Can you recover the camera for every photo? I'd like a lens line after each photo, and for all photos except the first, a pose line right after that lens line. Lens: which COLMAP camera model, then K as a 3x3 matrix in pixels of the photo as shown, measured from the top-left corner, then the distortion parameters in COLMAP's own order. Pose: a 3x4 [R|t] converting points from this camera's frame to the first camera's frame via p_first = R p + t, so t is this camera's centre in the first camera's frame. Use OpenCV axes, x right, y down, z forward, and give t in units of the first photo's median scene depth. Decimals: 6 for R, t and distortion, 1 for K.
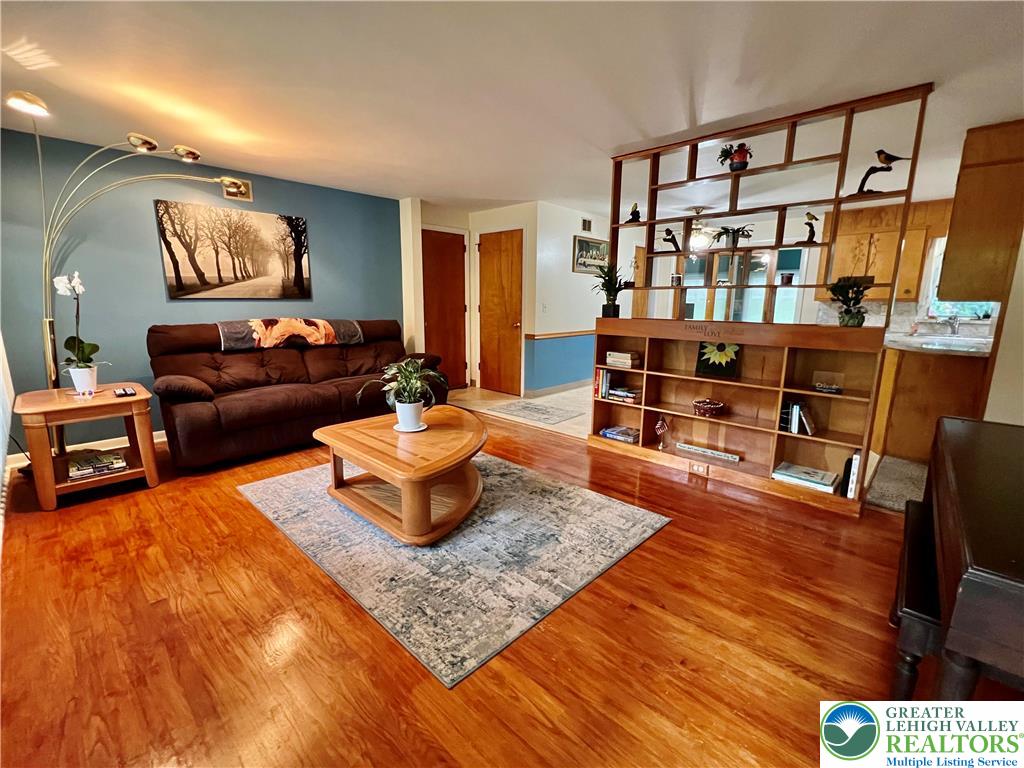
lens RADIAL K [[434.9, 0, 514.8], [0, 434.9, 383.4], [0, 0, 1]] dist [-0.001697, -0.000191]
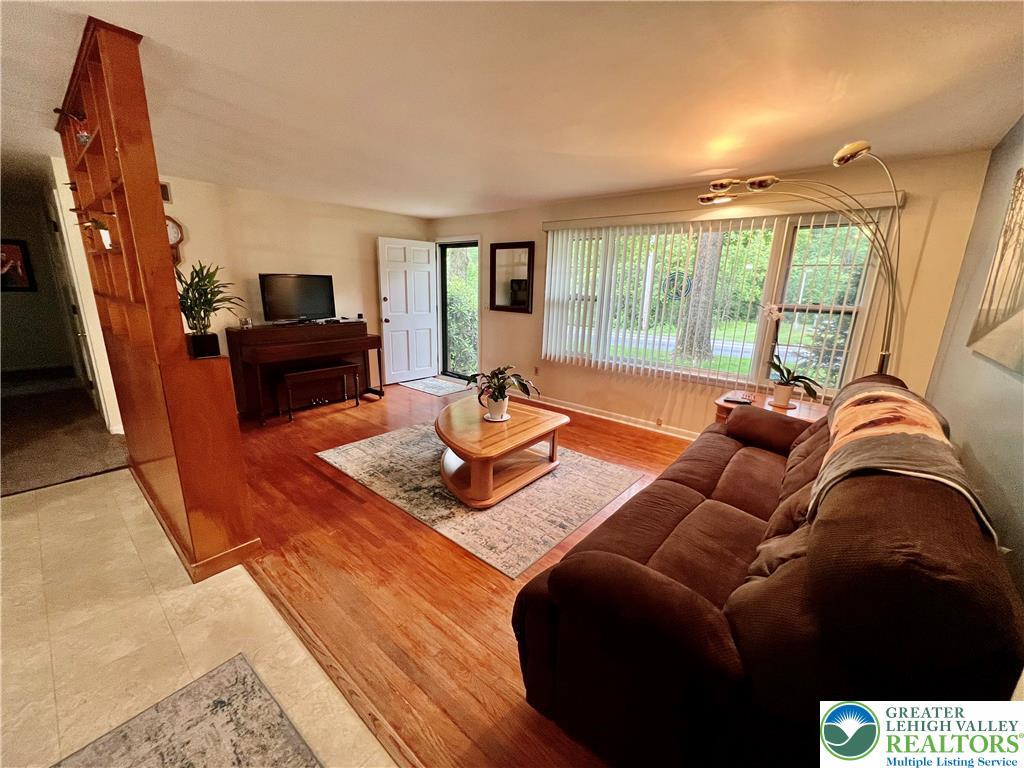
lens RADIAL K [[407.6, 0, 509.7], [0, 407.6, 387.3], [0, 0, 1]] dist [0.002320, -0.000005]
pose [[-0.998679, -0.015267, -0.049055, -0.218554], [-0.034381, 0.908116, 0.417306, -0.466273], [0.038177, 0.418441, -0.907441, 2.031590]]
